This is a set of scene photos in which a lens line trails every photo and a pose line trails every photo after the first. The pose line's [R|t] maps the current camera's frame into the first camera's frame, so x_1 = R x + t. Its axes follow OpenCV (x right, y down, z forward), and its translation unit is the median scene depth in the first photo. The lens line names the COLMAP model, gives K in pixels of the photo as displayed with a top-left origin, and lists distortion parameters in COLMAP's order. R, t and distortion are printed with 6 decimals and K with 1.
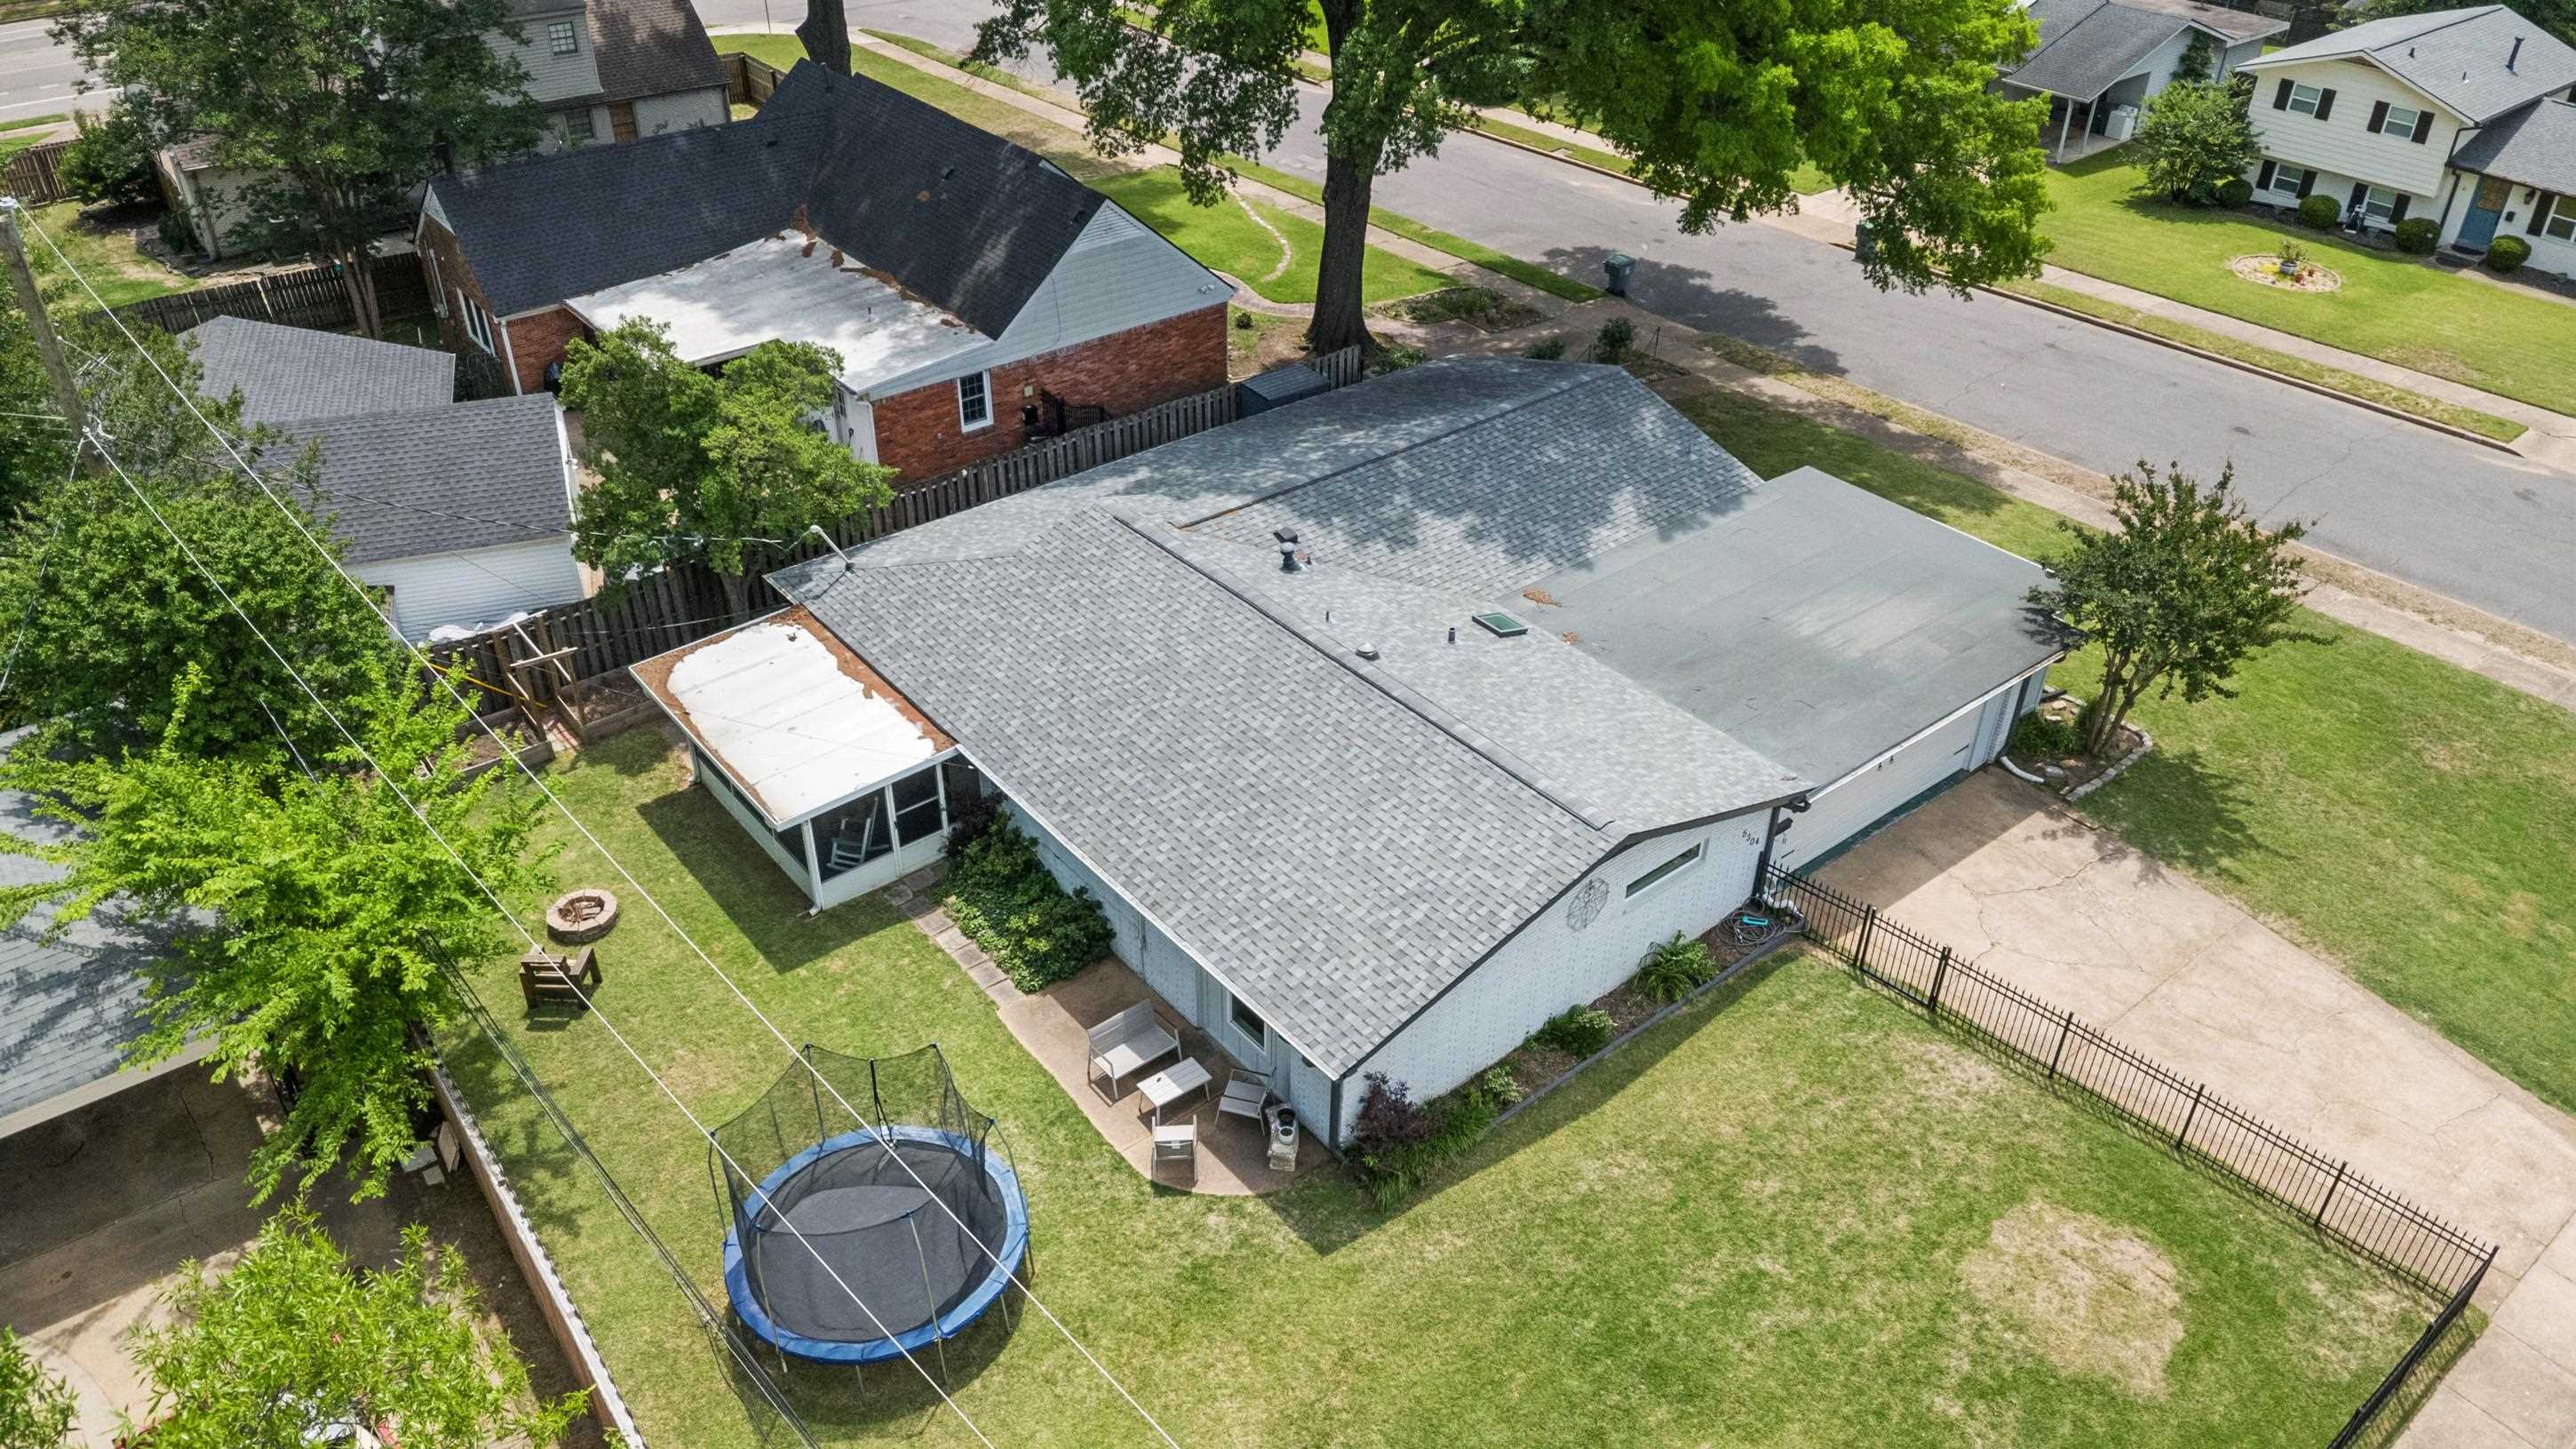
lens RADIAL K [[1809.1, 0, 1288.0], [0, 1809.1, 724.5], [0, 0, 1]] dist [0.001708, 0.000684]
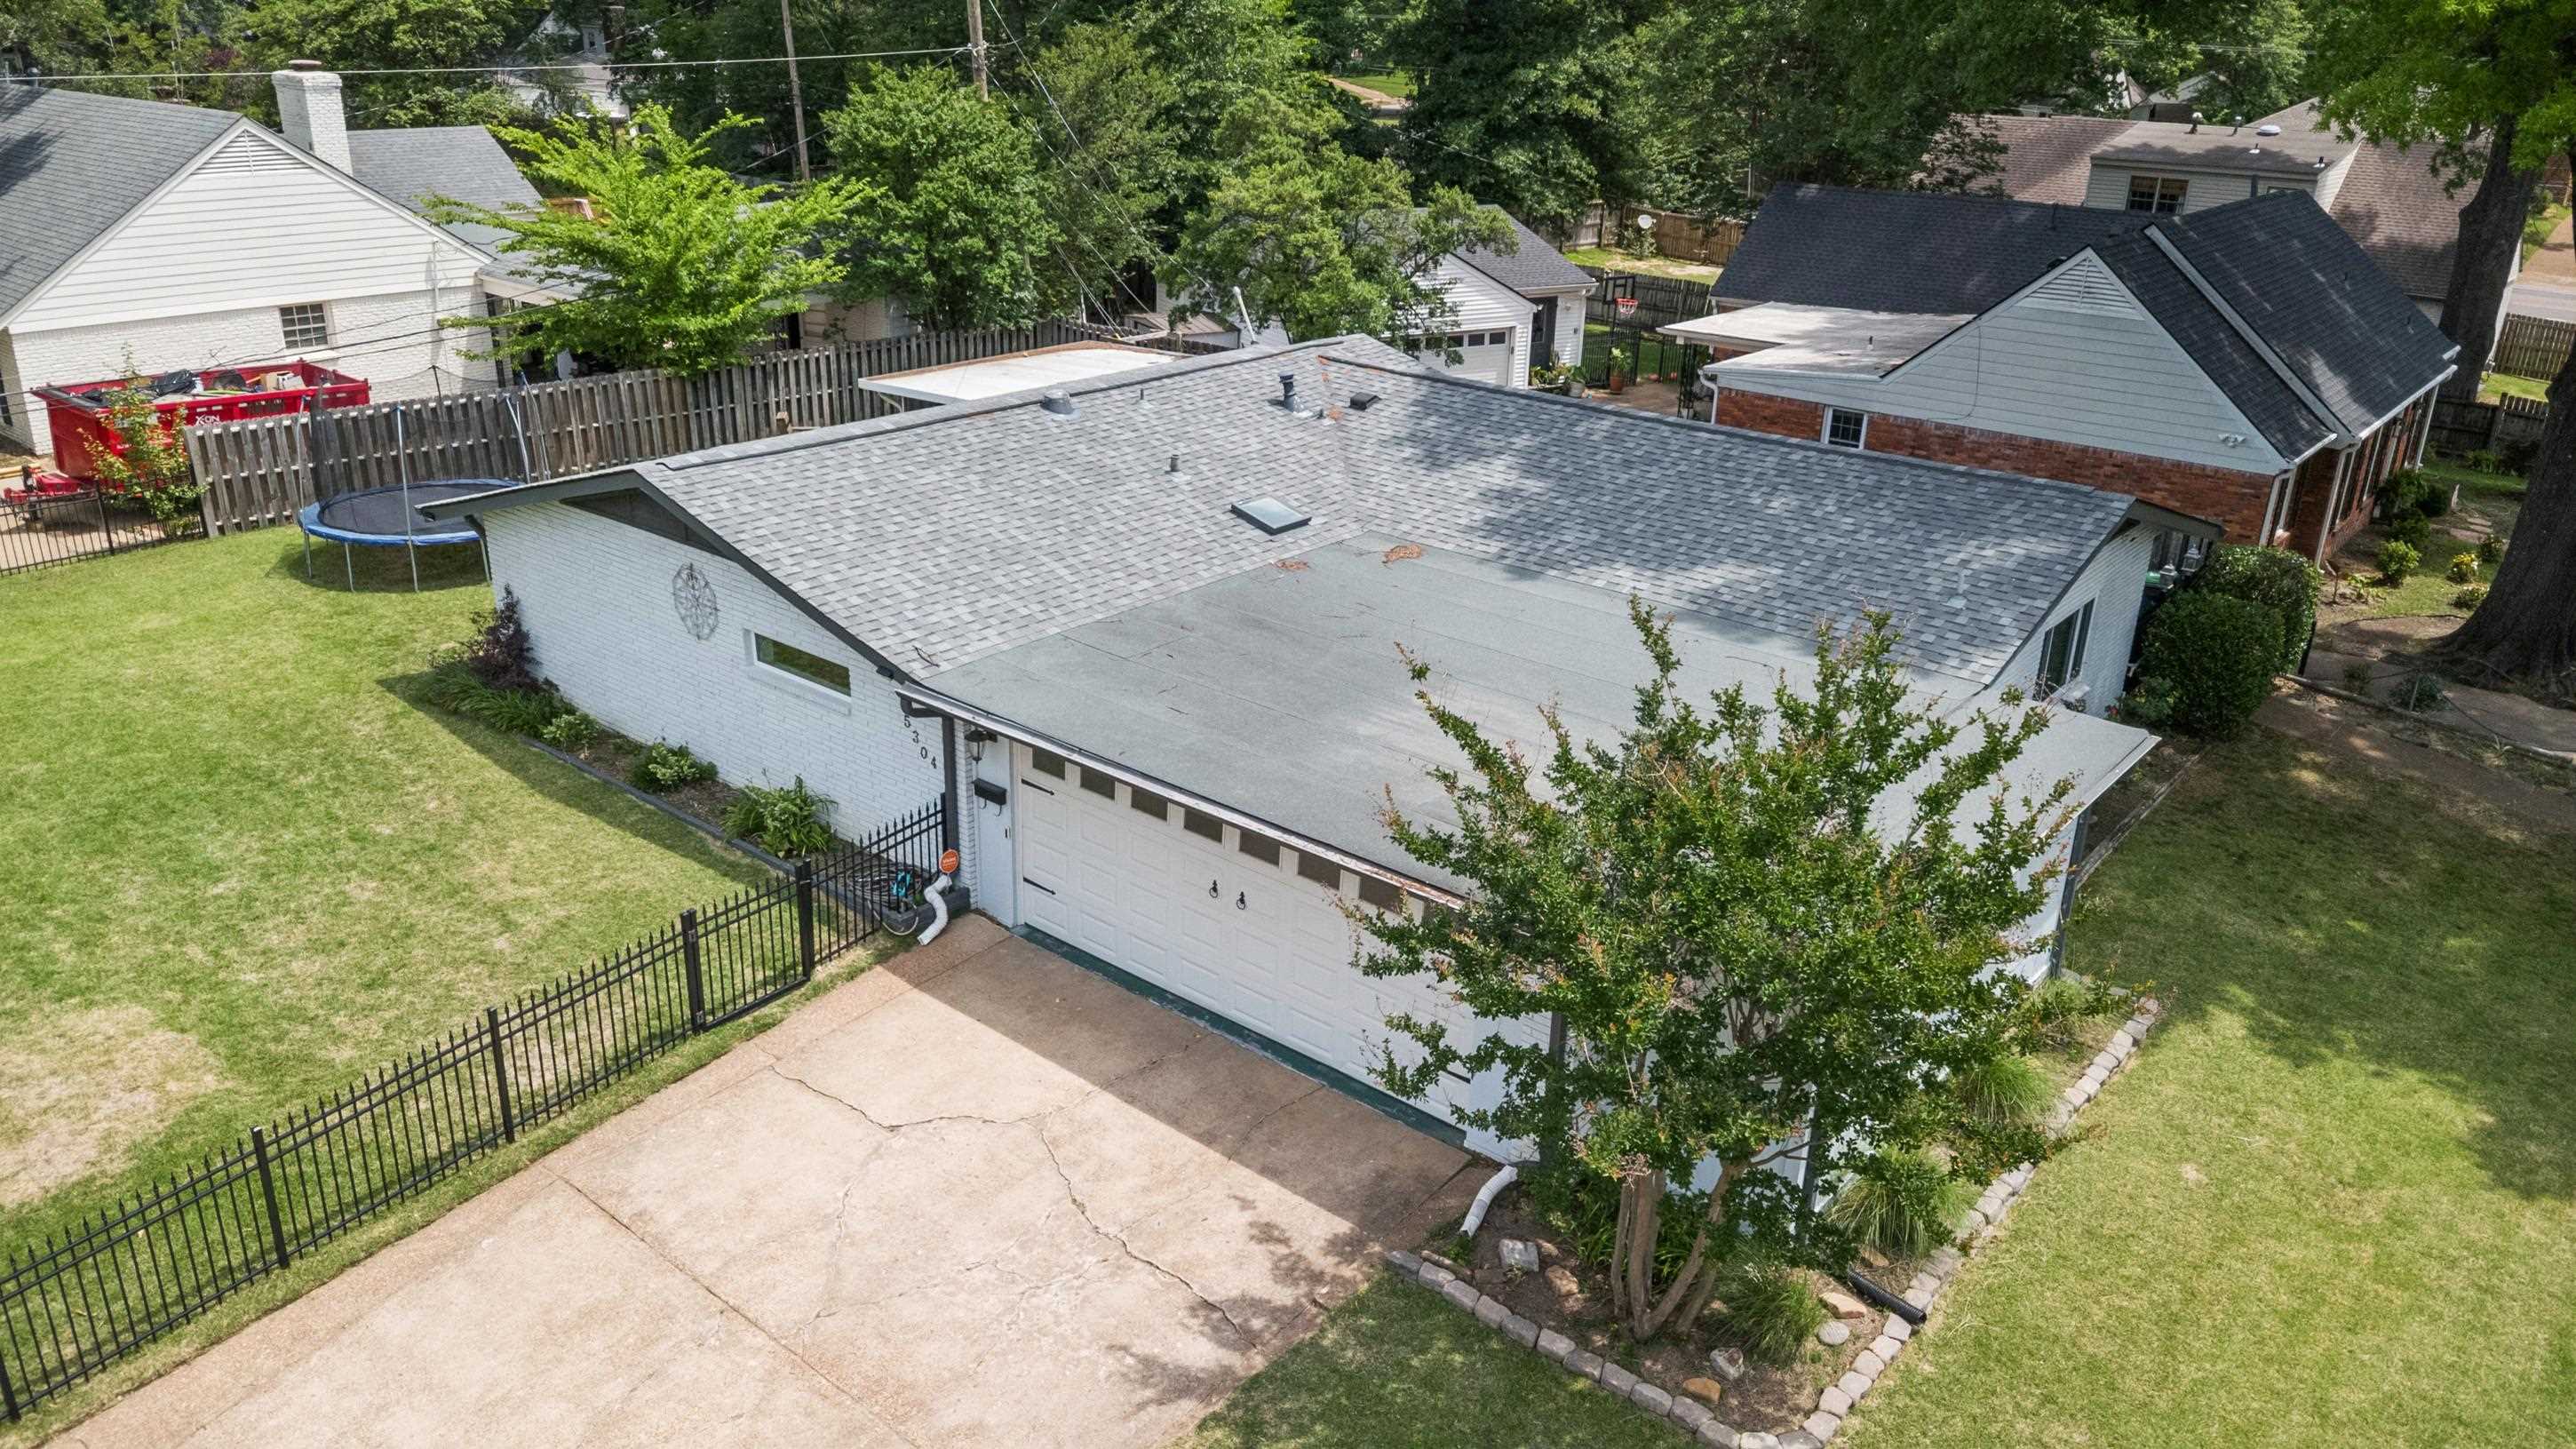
lens RADIAL K [[1809.1, 0, 1288.0], [0, 1809.1, 724.5], [0, 0, 1]] dist [0.001708, 0.000684]
pose [[0.207995, 0.368430, -0.906089, 0.802632], [-0.566218, 0.800710, 0.195604, -0.134671], [0.797581, 0.472359, 0.375156, 0.793017]]
